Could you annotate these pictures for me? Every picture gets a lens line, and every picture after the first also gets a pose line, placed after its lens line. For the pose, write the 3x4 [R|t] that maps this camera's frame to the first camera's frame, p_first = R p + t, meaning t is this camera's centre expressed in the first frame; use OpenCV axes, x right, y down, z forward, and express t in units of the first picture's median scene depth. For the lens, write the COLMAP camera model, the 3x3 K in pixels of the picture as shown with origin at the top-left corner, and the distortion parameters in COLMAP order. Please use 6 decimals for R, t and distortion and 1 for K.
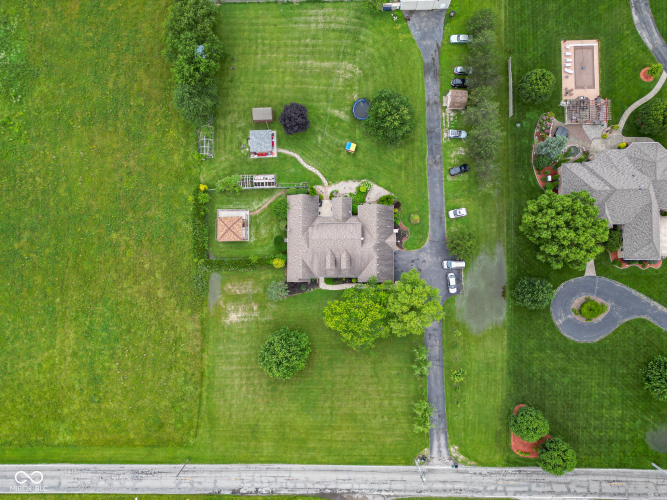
lens RADIAL K [[468.5, 0, 333.4], [0, 468.5, 250.8], [0, 0, 1]] dist [0.049473, -0.029415]
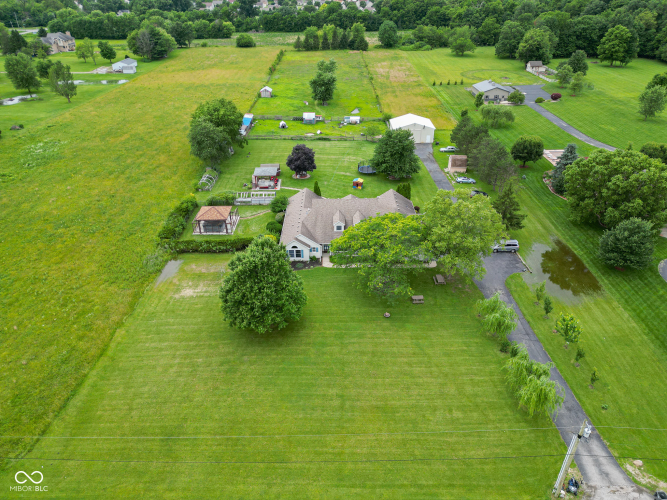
lens RADIAL K [[468.5, 0, 332.3], [0, 468.5, 247.9], [0, 0, 1]] dist [0.049473, -0.029415]
pose [[0.999525, 0.027258, 0.014405, -0.025955], [-0.002432, 0.535508, -0.844527, 0.661817], [-0.030734, 0.844090, 0.535320, 0.603584]]
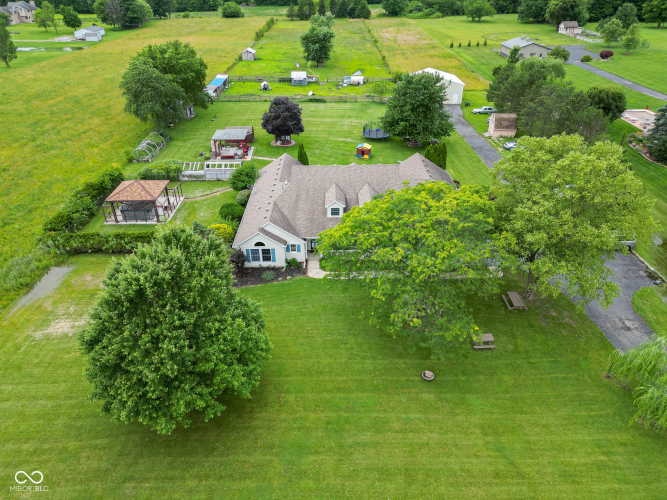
lens RADIAL K [[468.5, 0, 327.9], [0, 468.5, 248.4], [0, 0, 1]] dist [0.049473, -0.029415]
pose [[0.999721, 0.022941, 0.005541, -0.014439], [-0.007875, 0.545595, -0.838012, 0.413661], [-0.022249, 0.837735, 0.545623, 0.758285]]
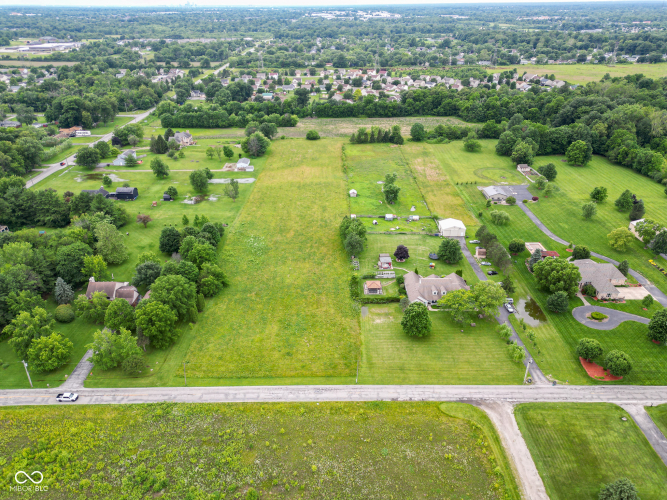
lens RADIAL K [[468.5, 0, 330.1], [0, 468.5, 248.5], [0, 0, 1]] dist [0.049473, -0.029415]
pose [[0.999550, 0.027591, 0.011751, -0.407008], [-0.003383, 0.493096, -0.869969, 1.421392], [-0.029798, 0.869538, 0.492967, 0.005577]]
